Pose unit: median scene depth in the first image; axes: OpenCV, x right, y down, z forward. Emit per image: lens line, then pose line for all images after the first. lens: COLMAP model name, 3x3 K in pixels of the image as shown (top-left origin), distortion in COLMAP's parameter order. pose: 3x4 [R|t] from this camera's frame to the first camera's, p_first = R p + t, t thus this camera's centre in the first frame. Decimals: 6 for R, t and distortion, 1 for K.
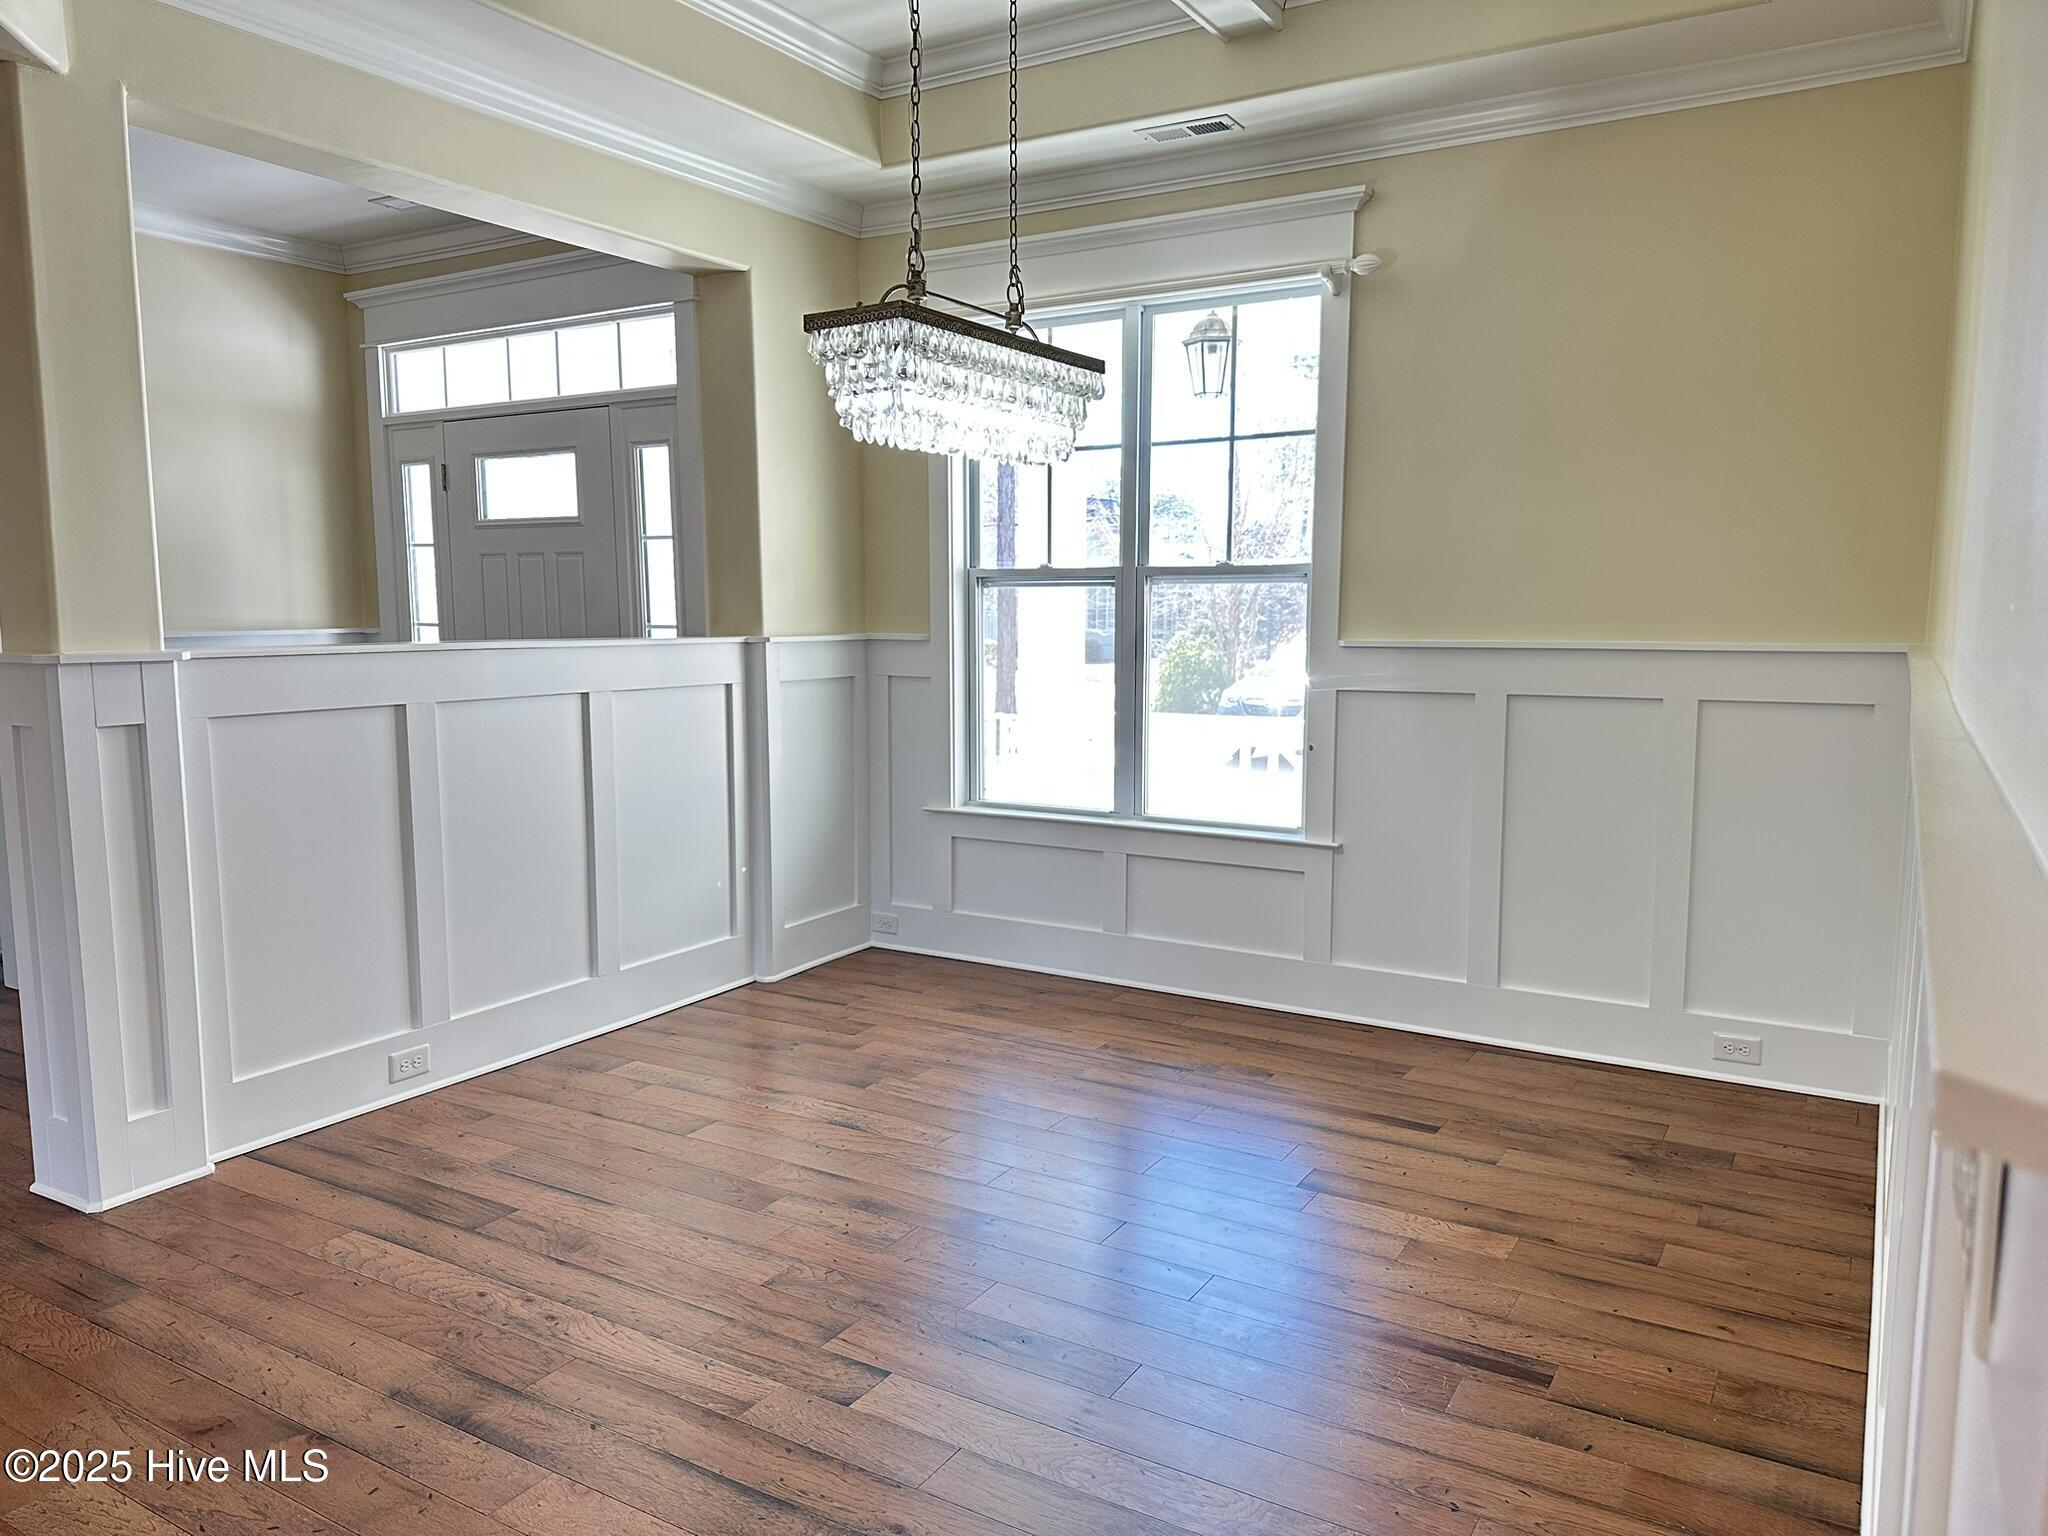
lens RADIAL K [[1439.2, 0, 1020.2], [0, 1439.2, 777.1], [0, 0, 1]] dist [0.126978, -0.177326]
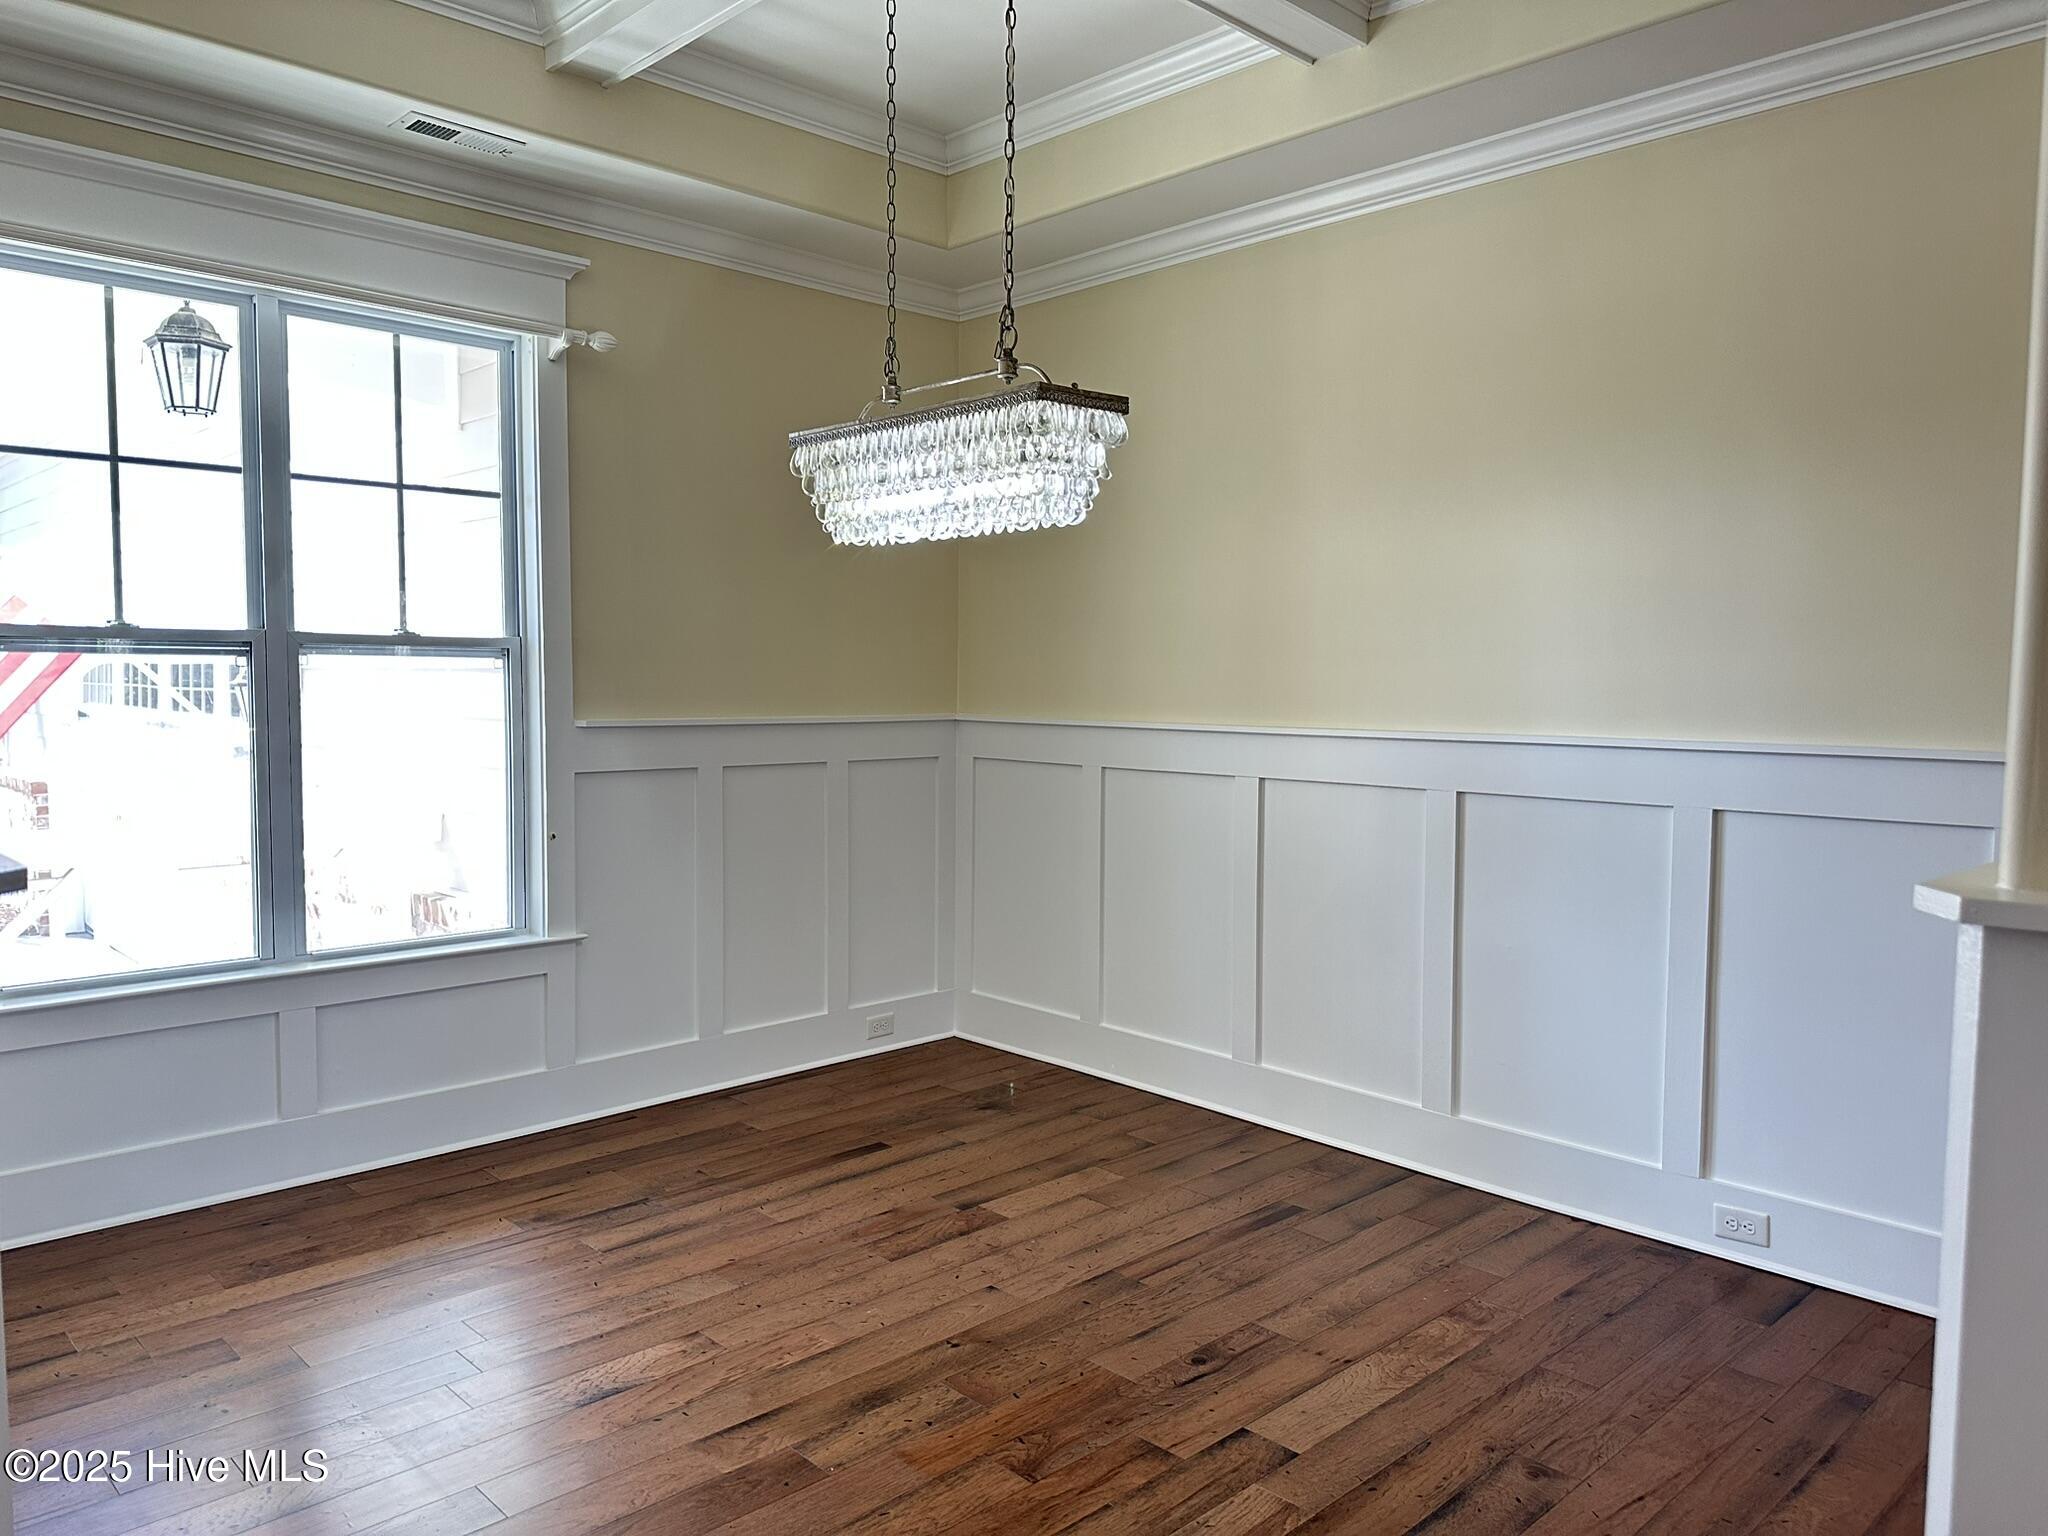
lens RADIAL K [[1439.2, 0, 1020.2], [0, 1439.2, 777.1], [0, 0, 1]] dist [0.126978, -0.177326]
pose [[0.263215, -0.067777, 0.962353, -0.686412], [0.109569, 0.993175, 0.039979, -0.069886], [-0.958495, 0.094921, 0.268845, 0.514709]]
